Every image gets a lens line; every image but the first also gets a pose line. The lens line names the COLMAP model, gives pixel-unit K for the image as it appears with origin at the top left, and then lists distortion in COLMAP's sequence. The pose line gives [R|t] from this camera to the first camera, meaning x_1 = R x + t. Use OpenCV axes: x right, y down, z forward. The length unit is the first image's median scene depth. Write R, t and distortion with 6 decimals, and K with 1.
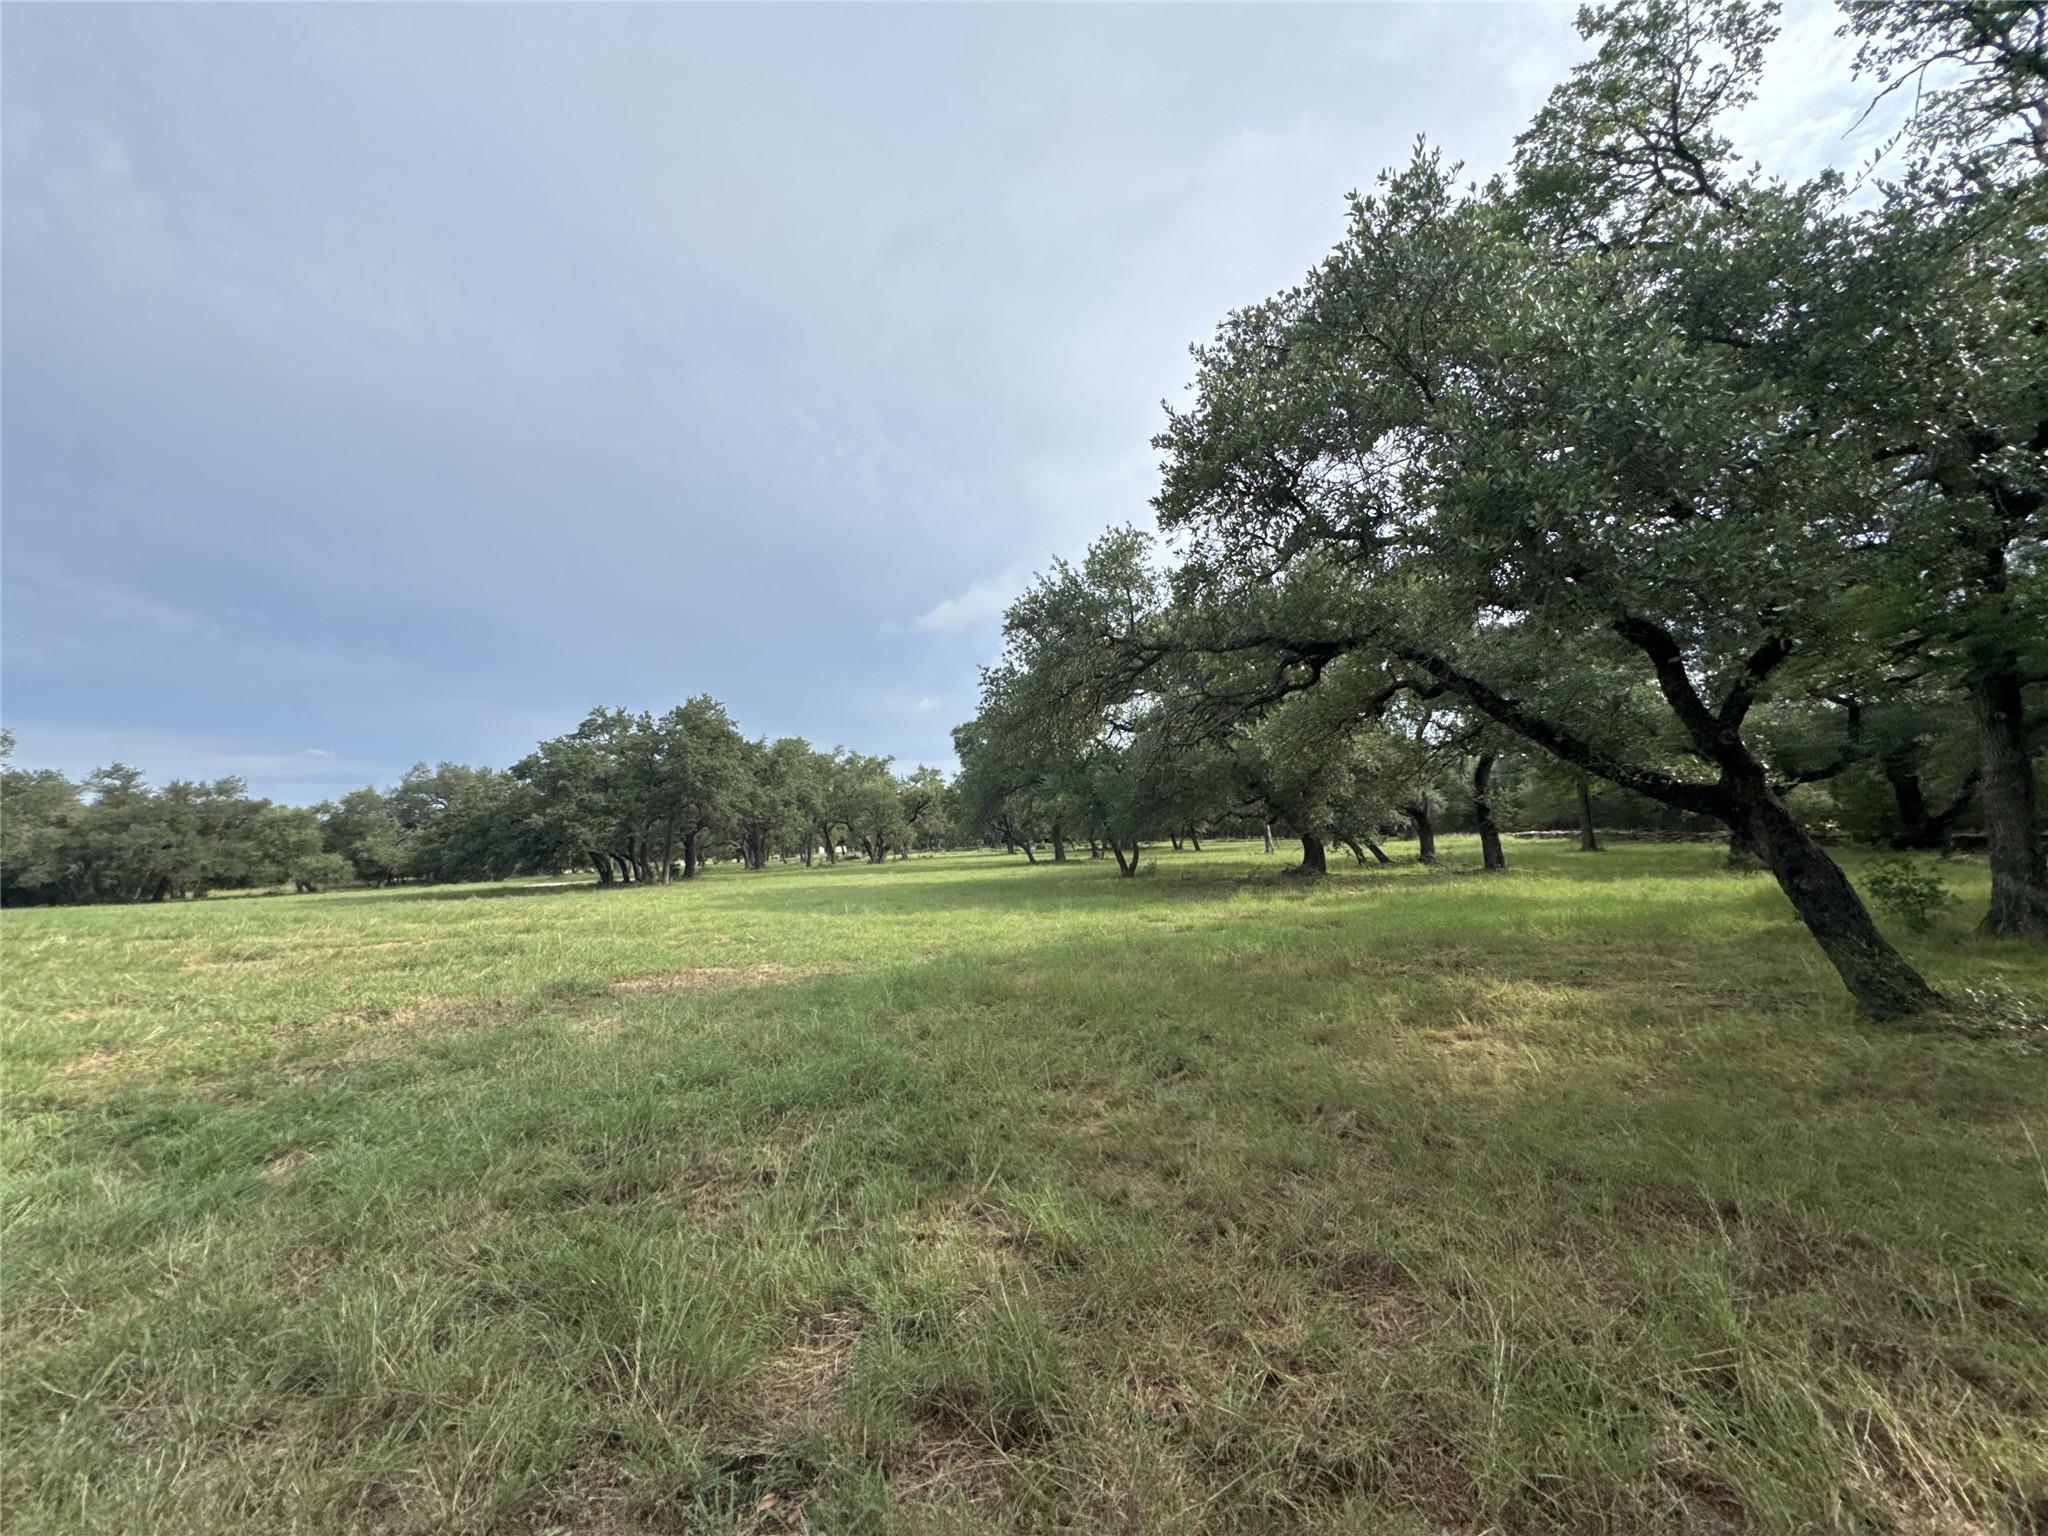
lens RADIAL K [[823.8, 0, 1015.3], [0, 823.8, 771.7], [0, 0, 1]] dist [-0.003610, -0.000096]
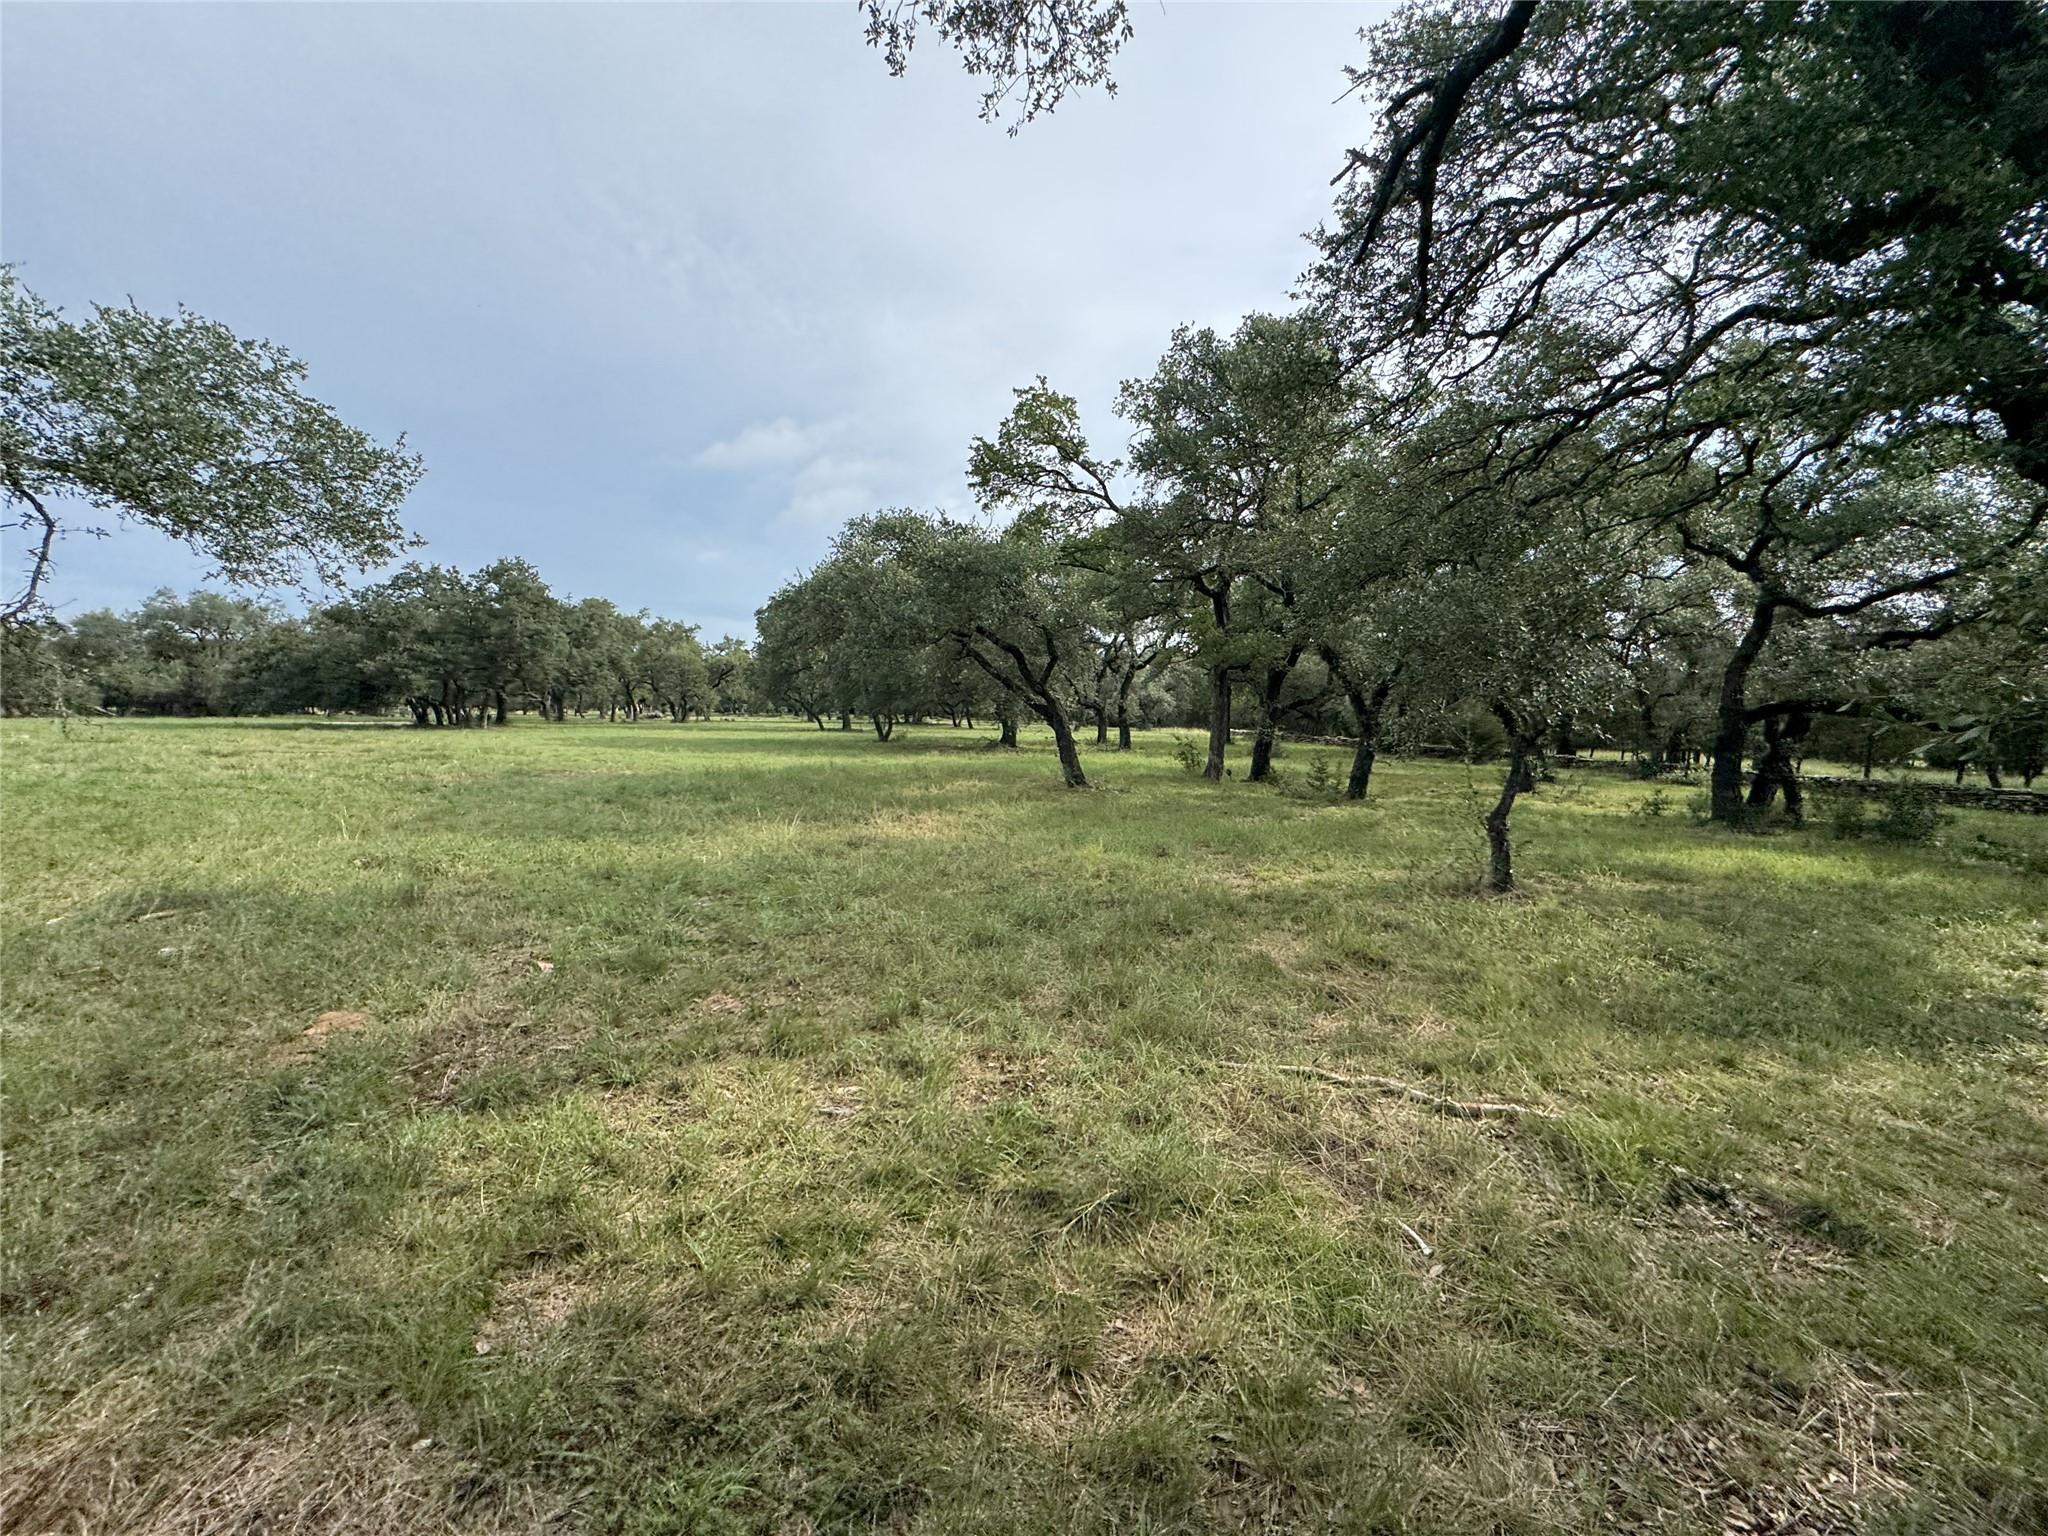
lens RADIAL K [[823.8, 0, 1026.1], [0, 823.8, 756.7], [0, 0, 1]] dist [-0.003610, -0.000096]
pose [[0.969969, 0.051713, 0.237666, 0.027138], [-0.082600, 0.989100, 0.121894, -0.020940], [-0.228772, -0.137865, 0.963668, -0.226598]]
